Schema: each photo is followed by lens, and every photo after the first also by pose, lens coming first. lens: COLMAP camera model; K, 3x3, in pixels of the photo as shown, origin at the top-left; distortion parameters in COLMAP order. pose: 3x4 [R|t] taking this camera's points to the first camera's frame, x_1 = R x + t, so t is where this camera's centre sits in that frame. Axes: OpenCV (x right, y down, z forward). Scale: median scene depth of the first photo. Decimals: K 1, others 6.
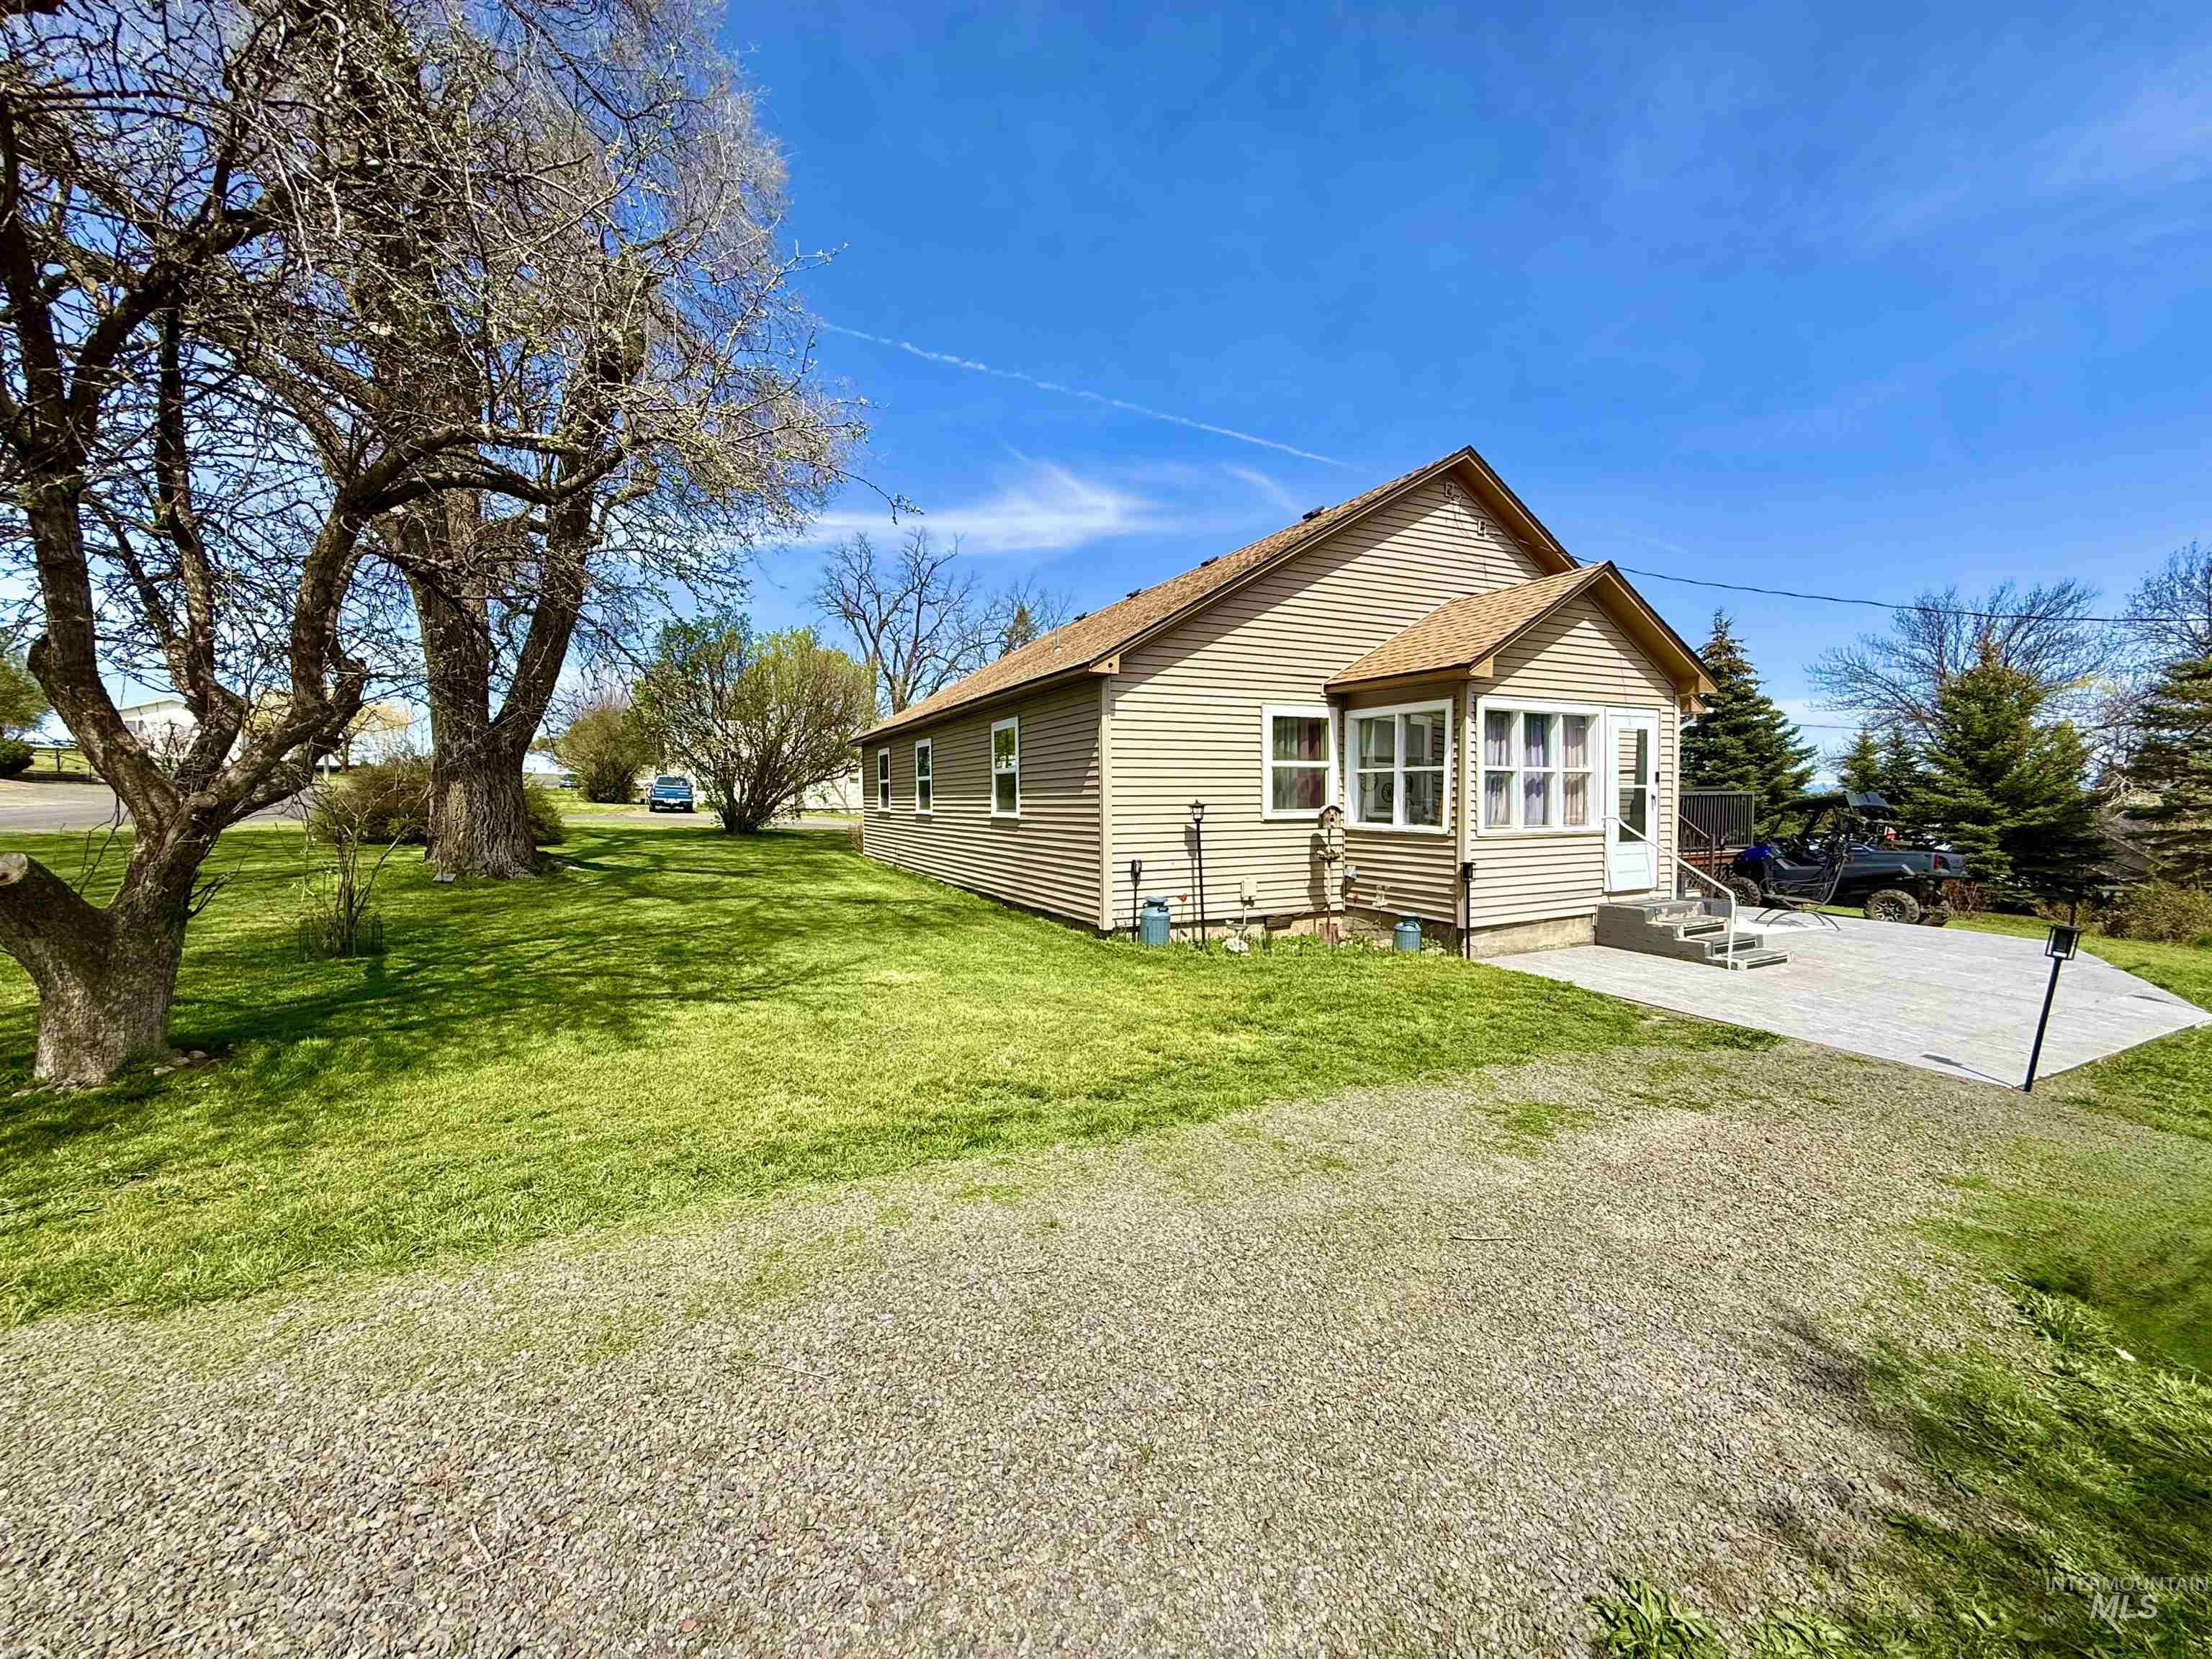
lens RADIAL K [[879.9, 0, 1096.0], [0, 879.9, 826.5], [0, 0, 1]] dist [-0.001796, 0.000688]
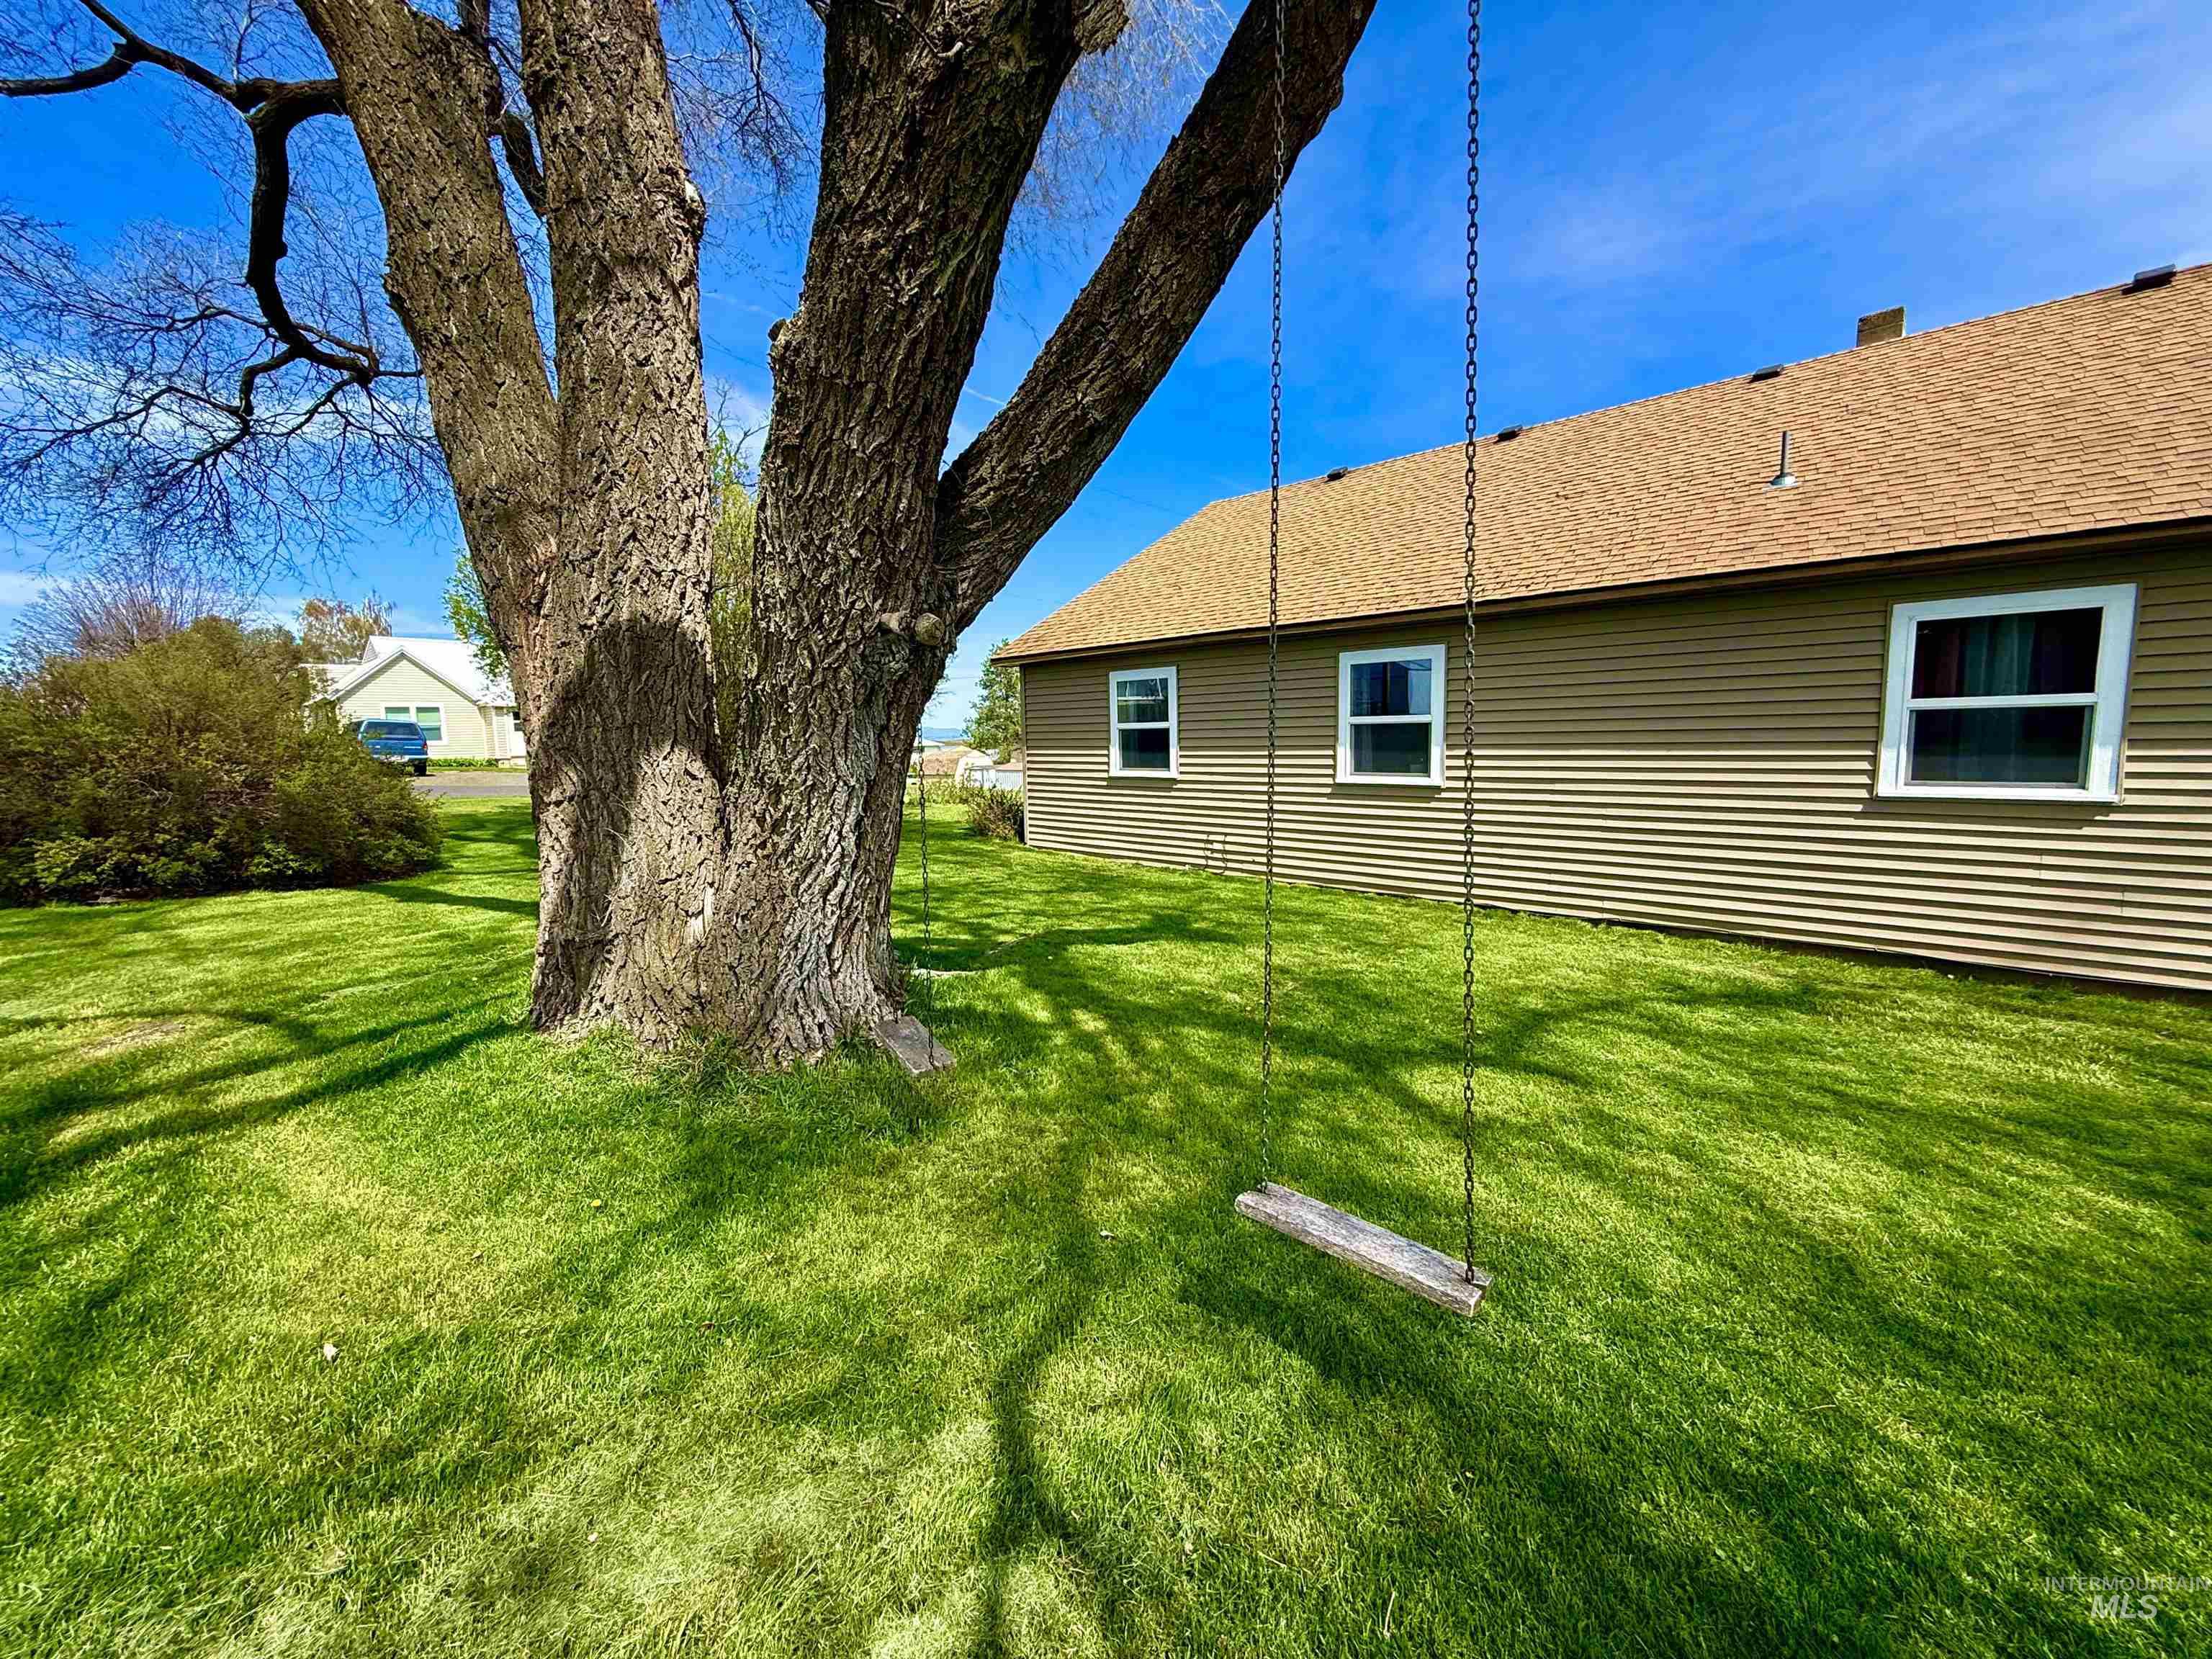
lens RADIAL K [[879.9, 0, 1089.2], [0, 879.9, 831.0], [0, 0, 1]] dist [-0.001796, 0.000688]
pose [[0.943961, -0.053812, 0.325640, -2.029116], [0.028633, 0.996251, 0.081631, -0.129530], [-0.328812, -0.067733, 0.941963, 1.965306]]
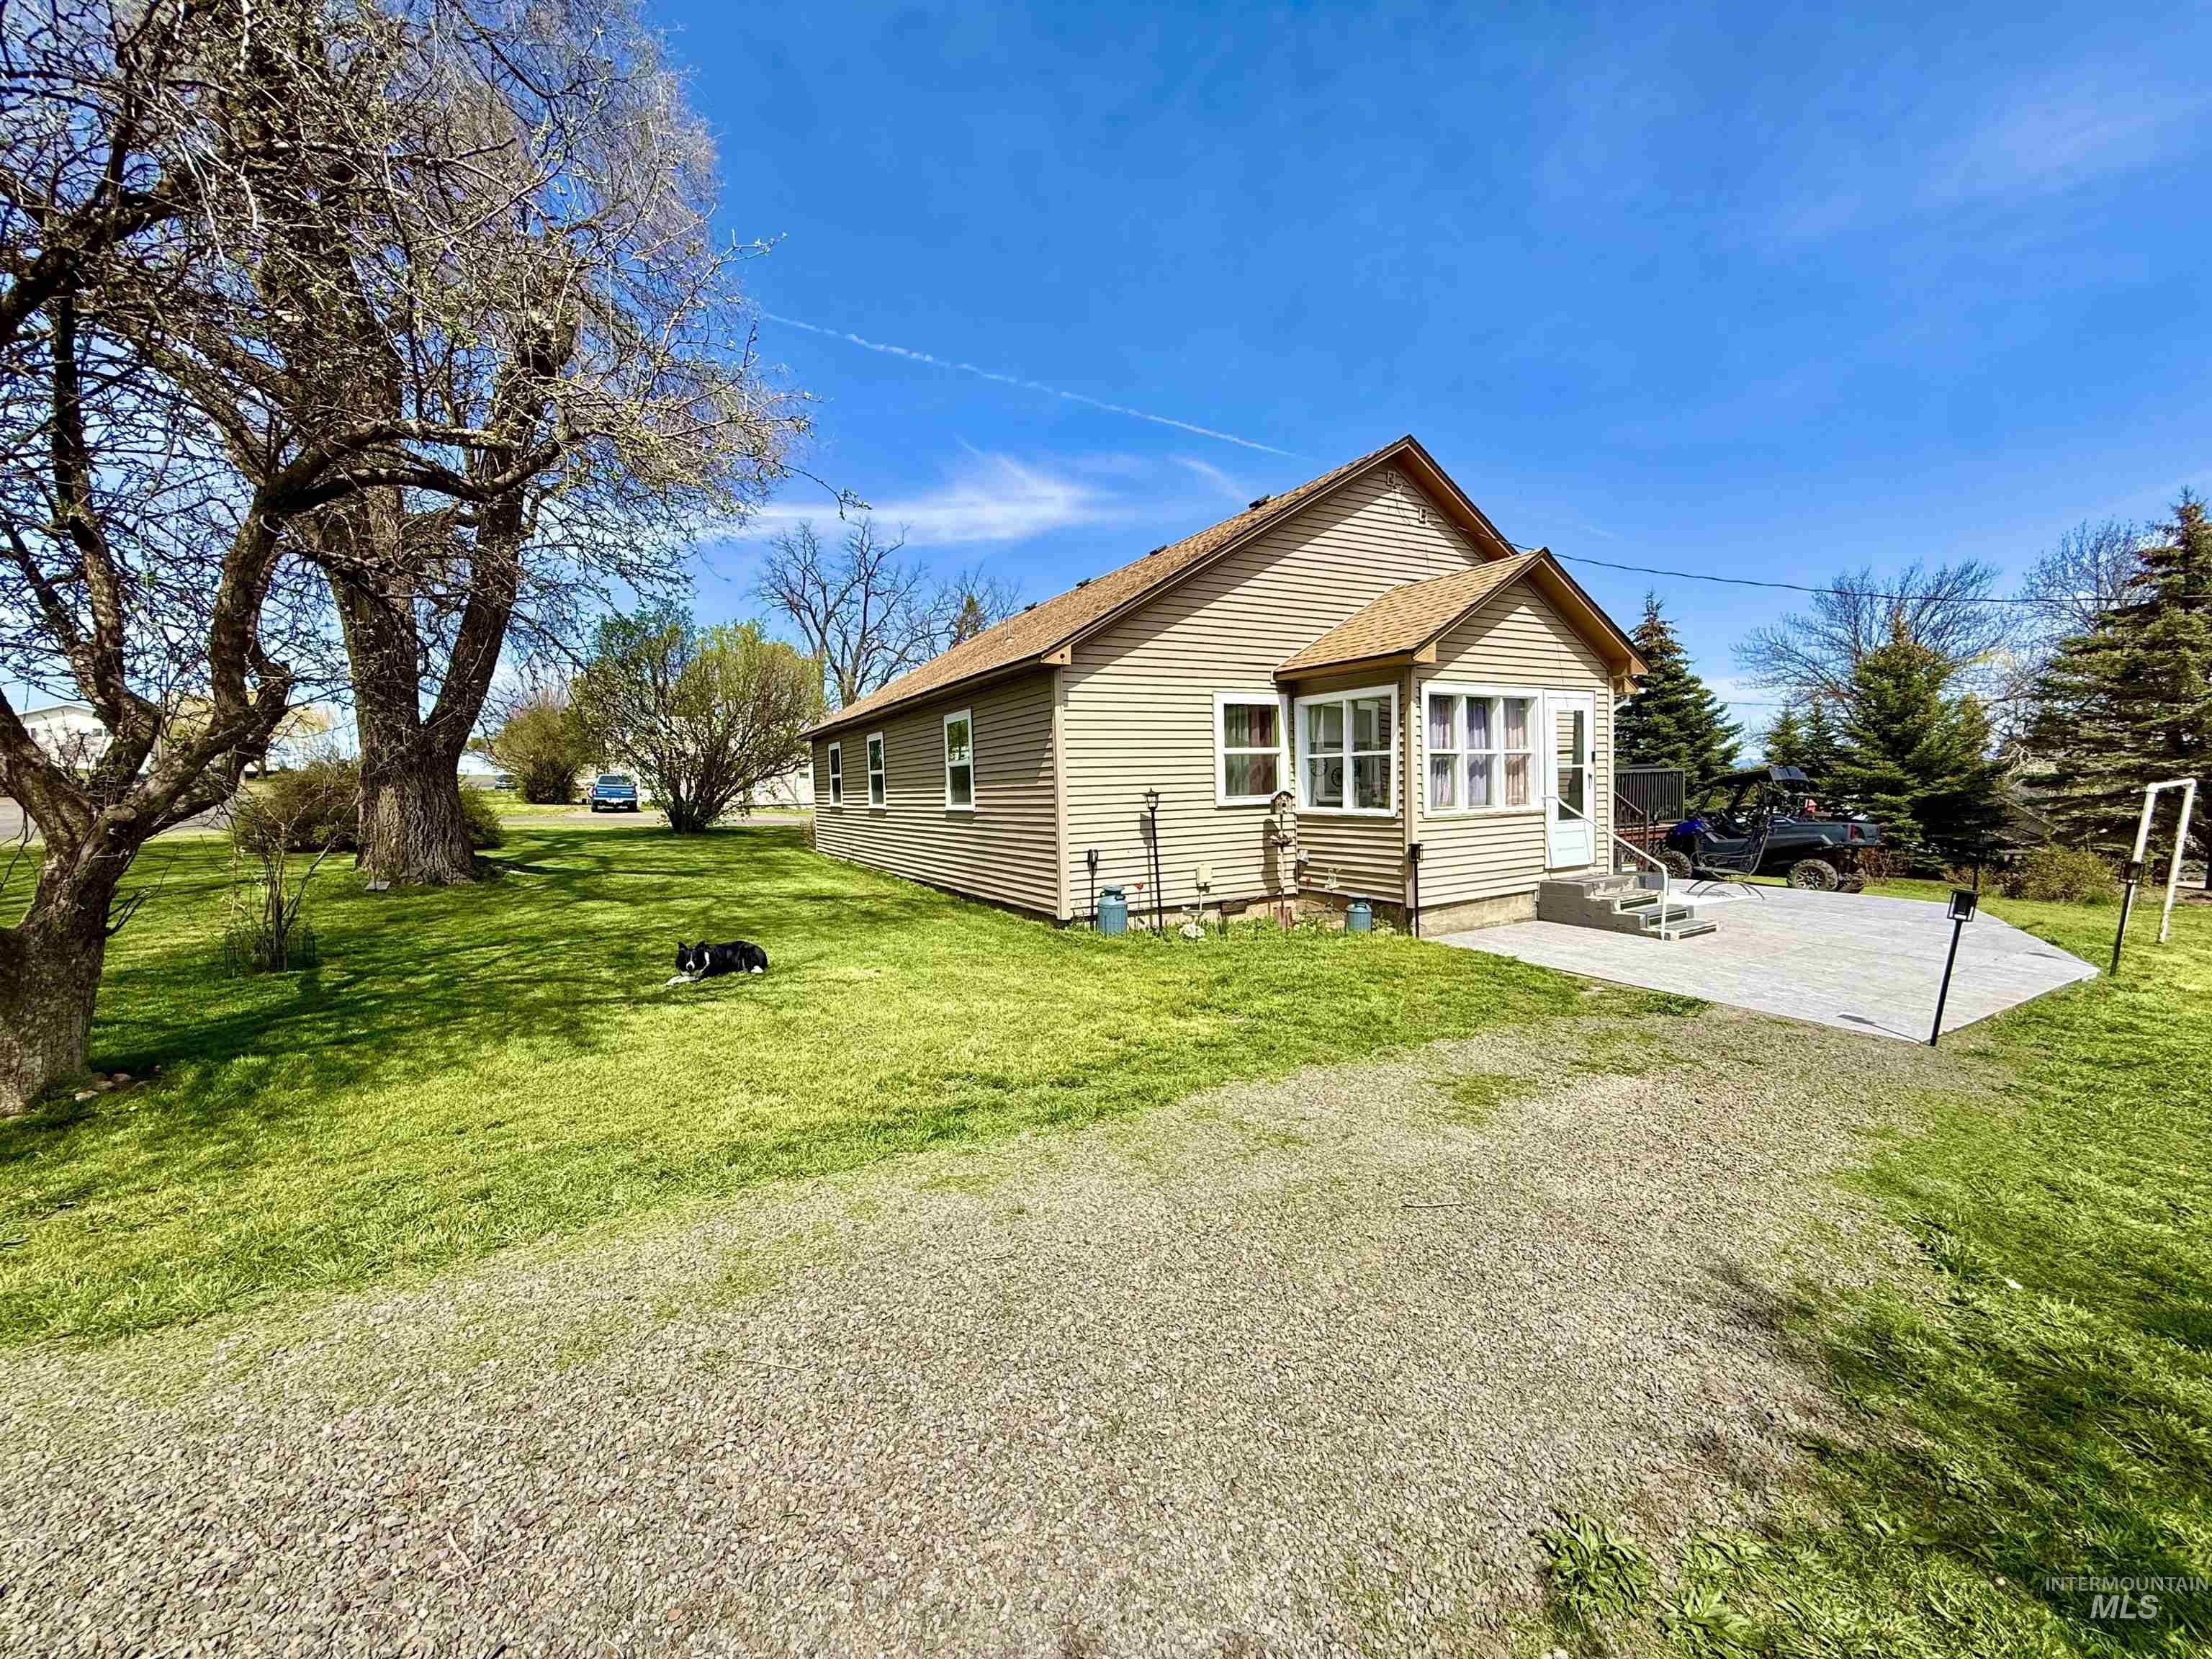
lens RADIAL K [[879.9, 0, 1096.1], [0, 879.9, 829.1], [0, 0, 1]] dist [-0.001796, 0.000688]
pose [[0.998422, -0.024291, 0.050623, -0.001424], [0.023509, 0.999596, 0.015982, -0.002715], [-0.050990, -0.014766, 0.998590, -0.011277]]
